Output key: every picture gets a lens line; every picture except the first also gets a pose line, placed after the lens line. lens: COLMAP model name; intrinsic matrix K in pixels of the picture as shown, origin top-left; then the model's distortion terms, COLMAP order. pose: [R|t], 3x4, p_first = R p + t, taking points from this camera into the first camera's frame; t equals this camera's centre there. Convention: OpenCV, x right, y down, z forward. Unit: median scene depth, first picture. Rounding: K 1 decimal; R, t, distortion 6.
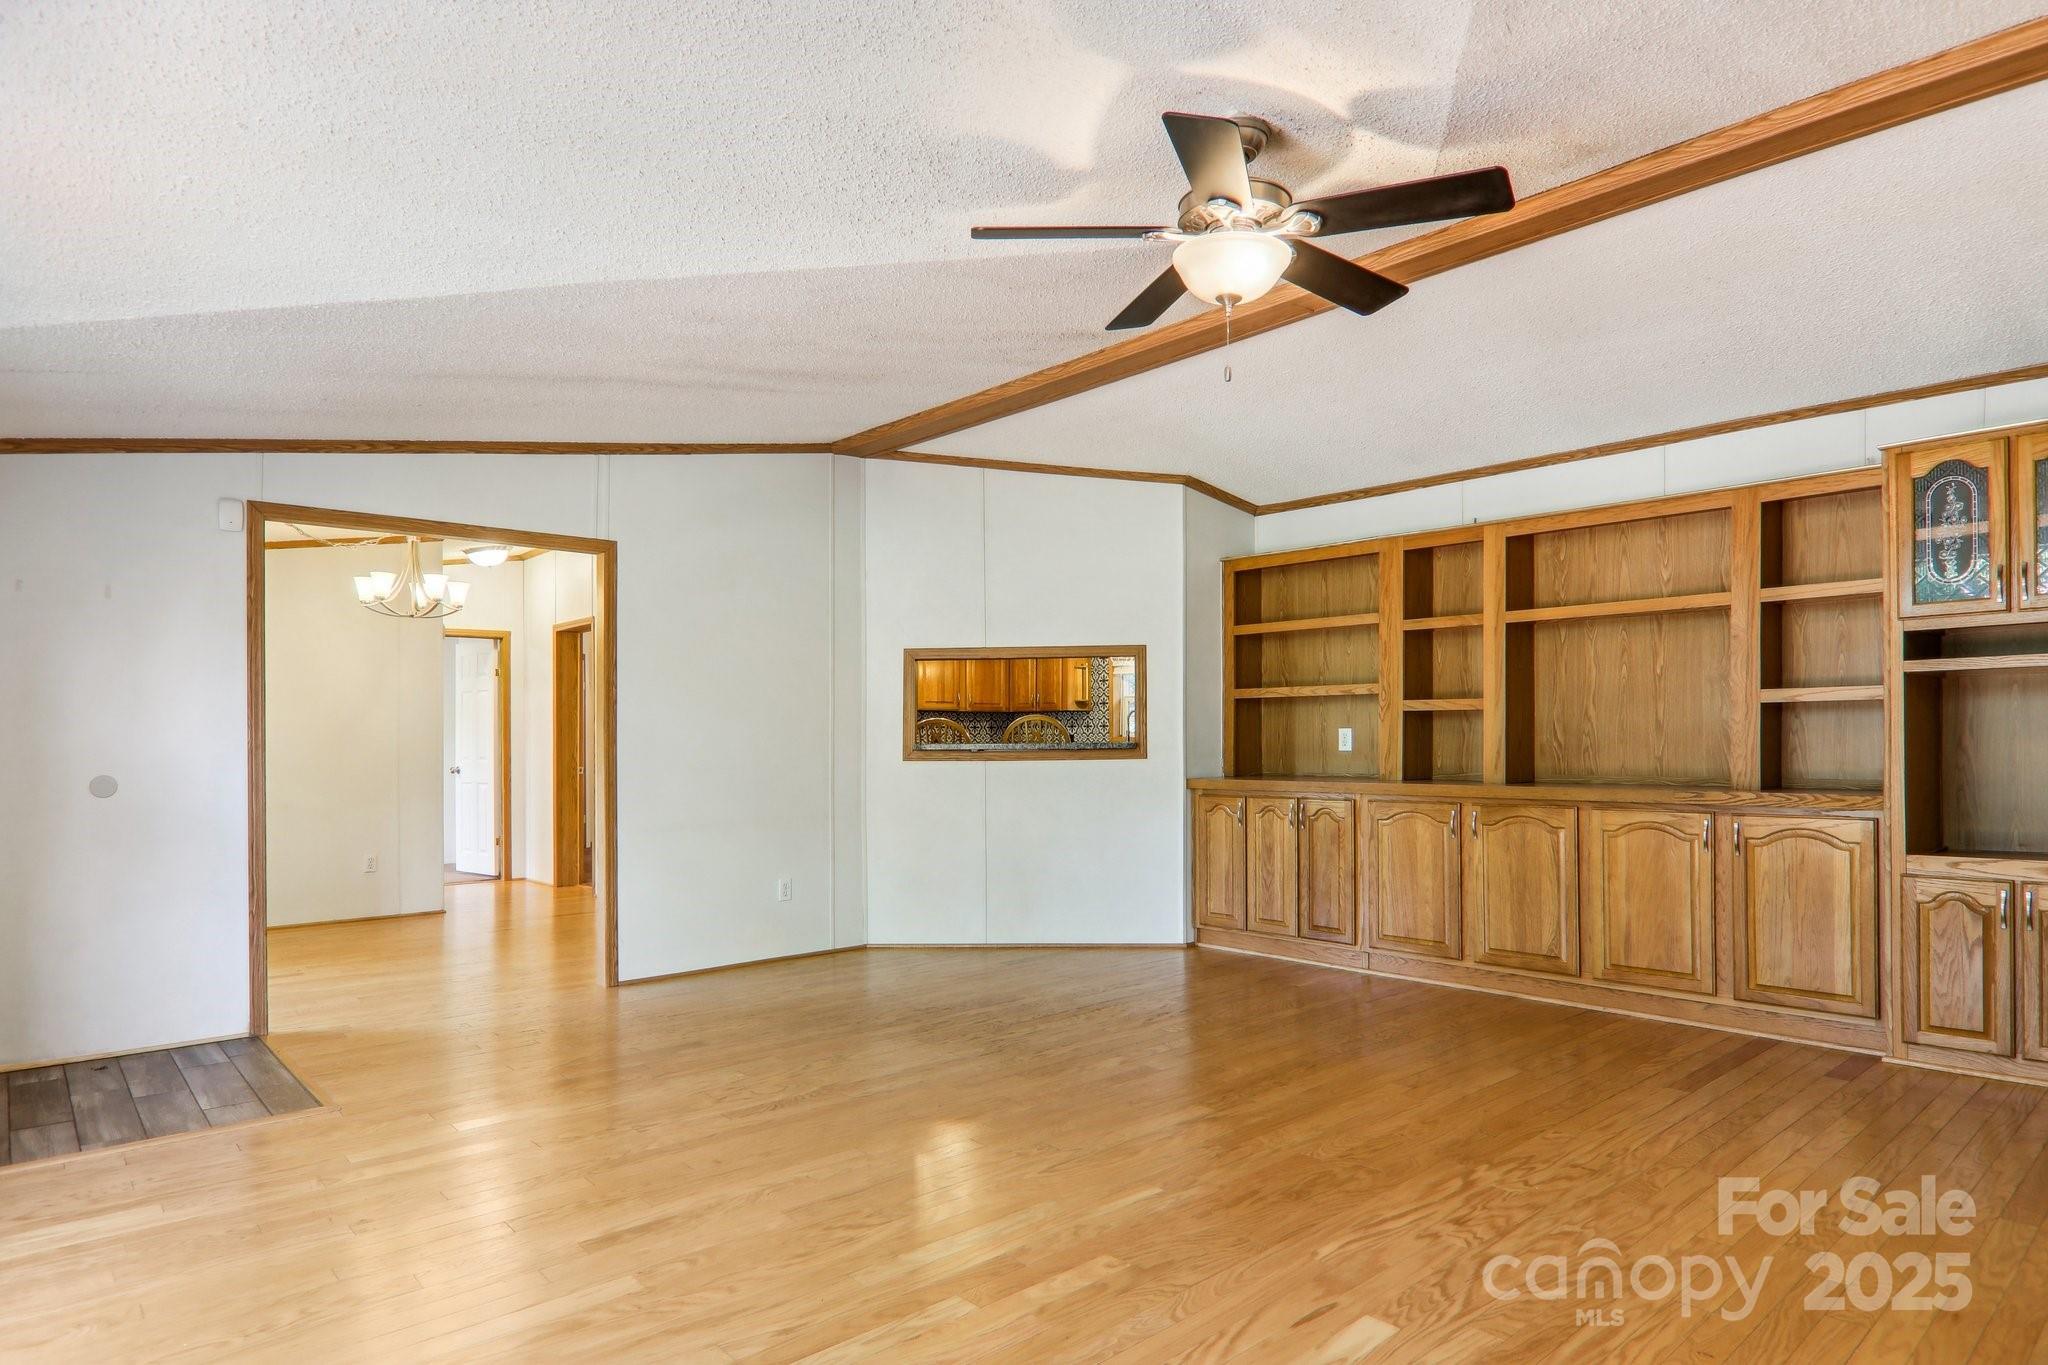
lens RADIAL K [[1164.6, 0, 1019.4], [0, 1164.6, 711.5], [0, 0, 1]] dist [-0.001837, -0.002291]
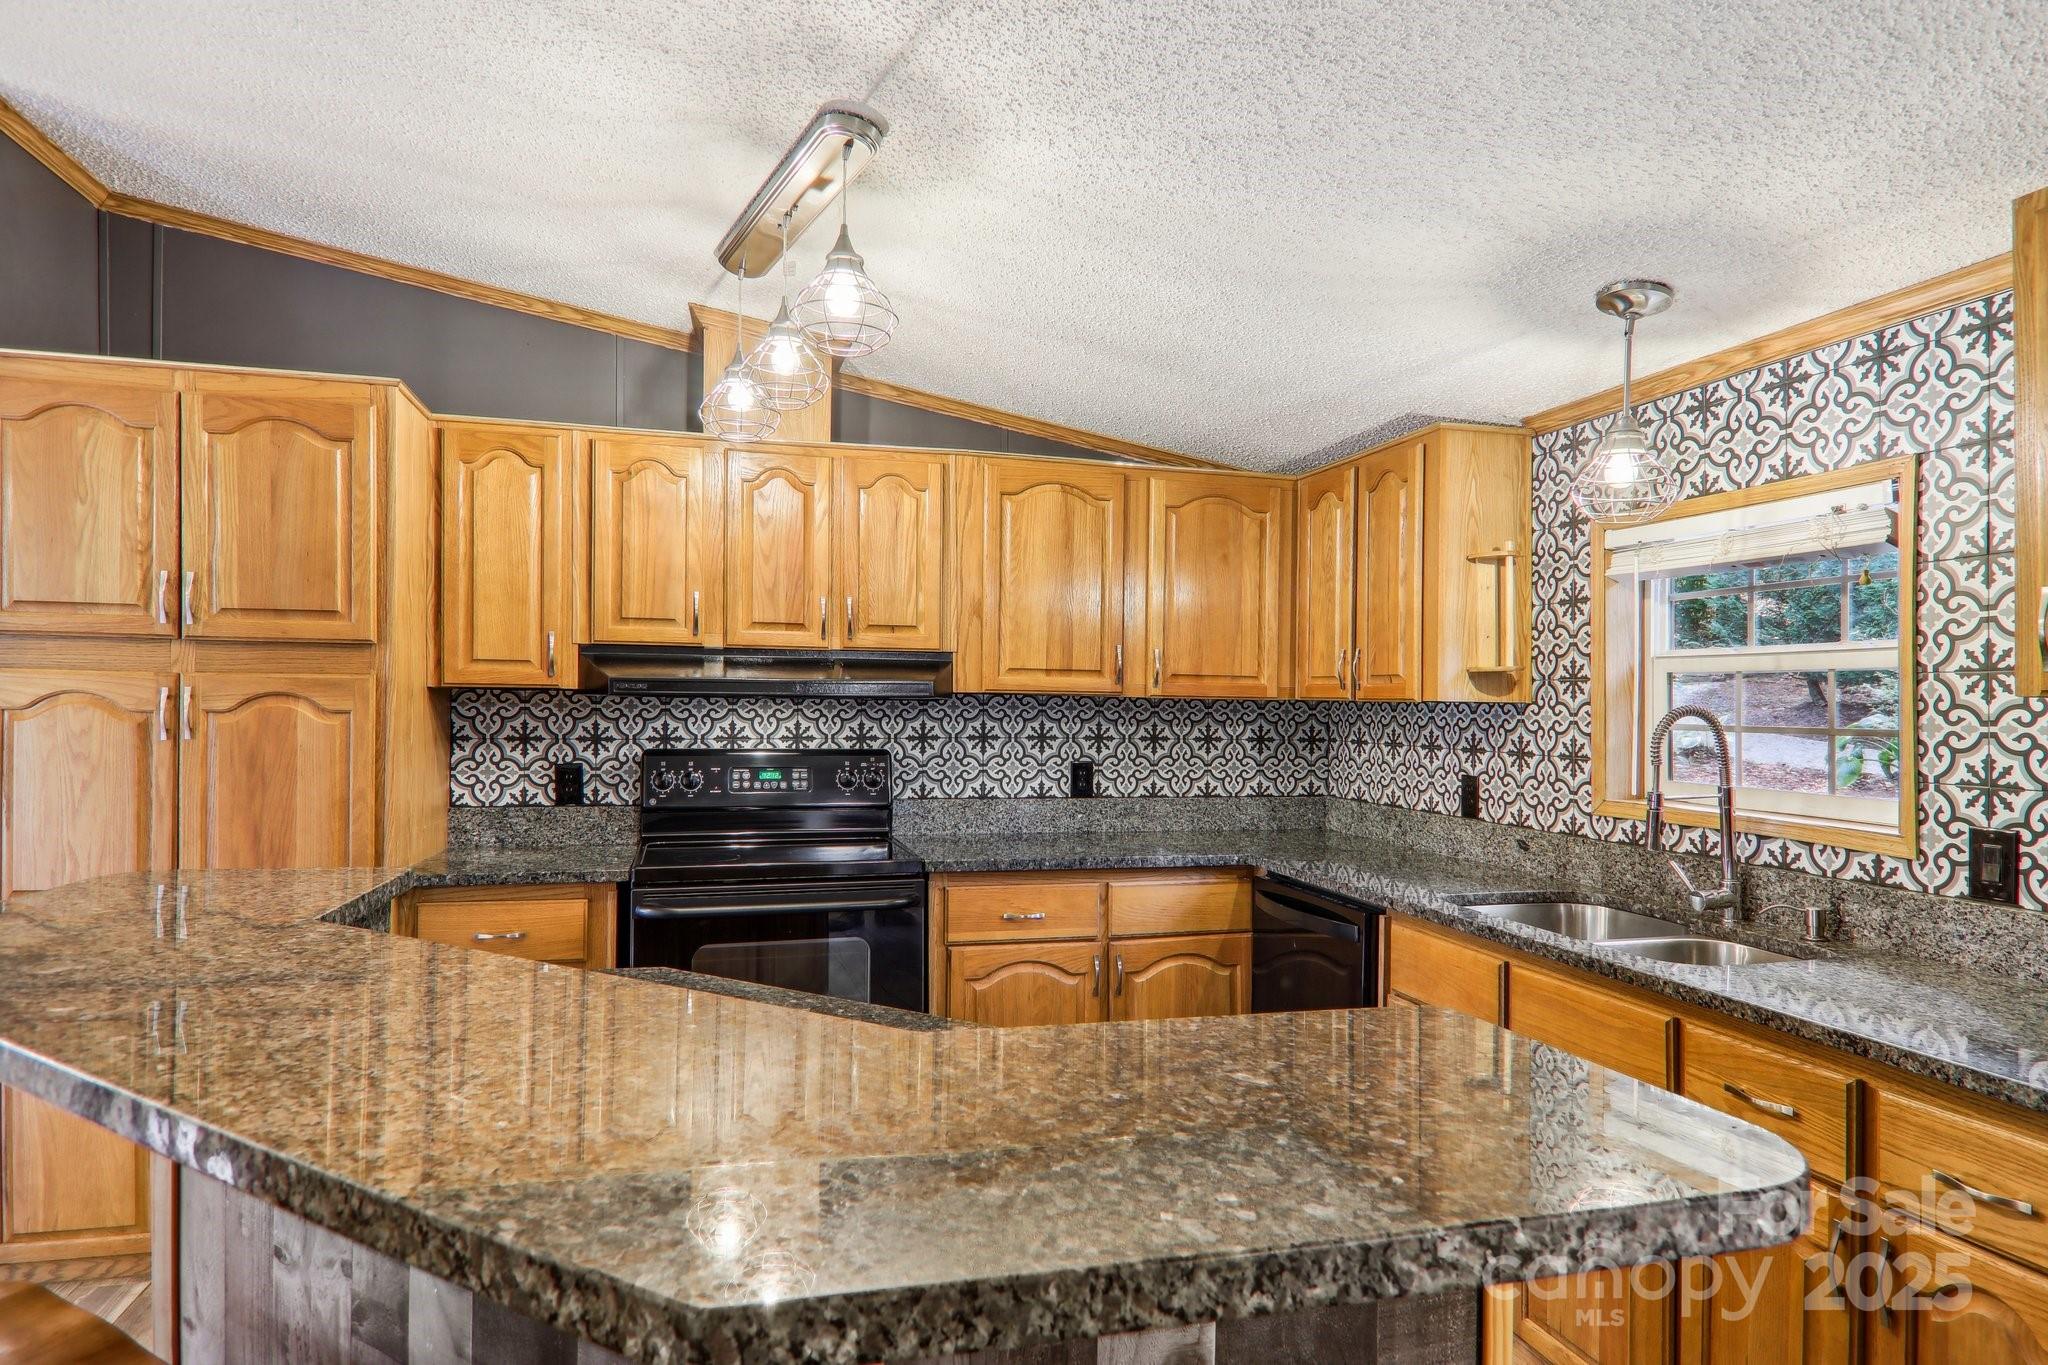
lens RADIAL K [[1165.5, 0, 1015.5], [0, 1165.5, 713.6], [0, 0, 1]] dist [0.039946, -0.036641]
pose [[0.892911, 0.022754, -0.449657, 0.147137], [-0.010350, 0.999496, 0.030026, -0.010480], [0.450114, -0.022157, 0.892696, 1.242568]]
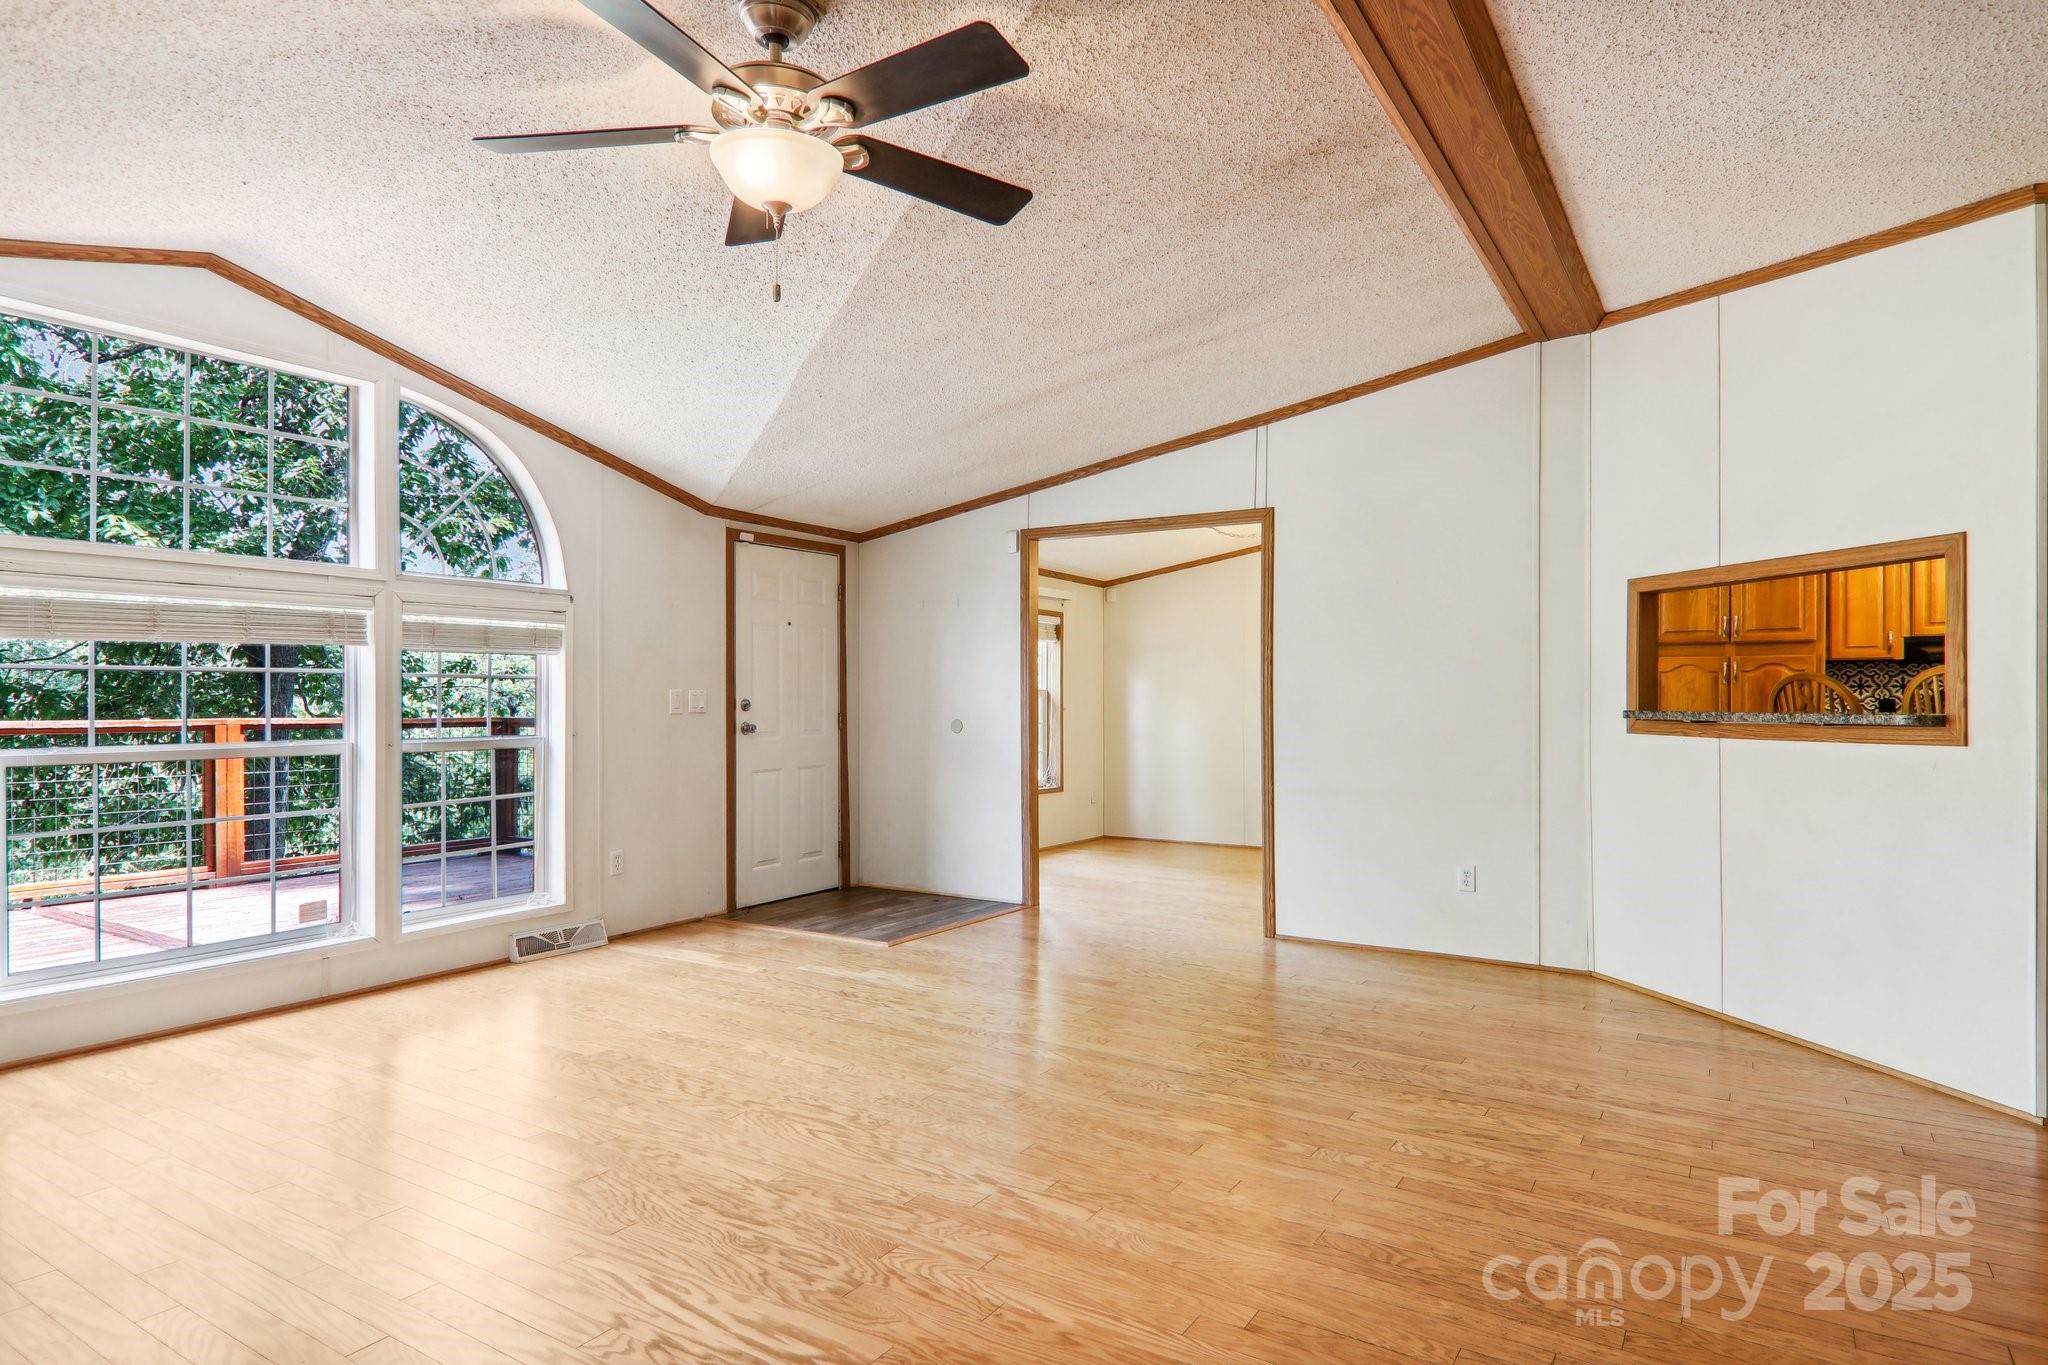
lens RADIAL K [[1144.4, 0, 1002.0], [0, 1144.4, 690.1], [0, 0, 1]] dist [0.025873, -0.000510]
pose [[0.267513, 0.002662, -0.963551, 0.562896], [0.016827, 0.999831, 0.007434, 0.003831], [0.963407, -0.018202, 0.267423, 0.490350]]
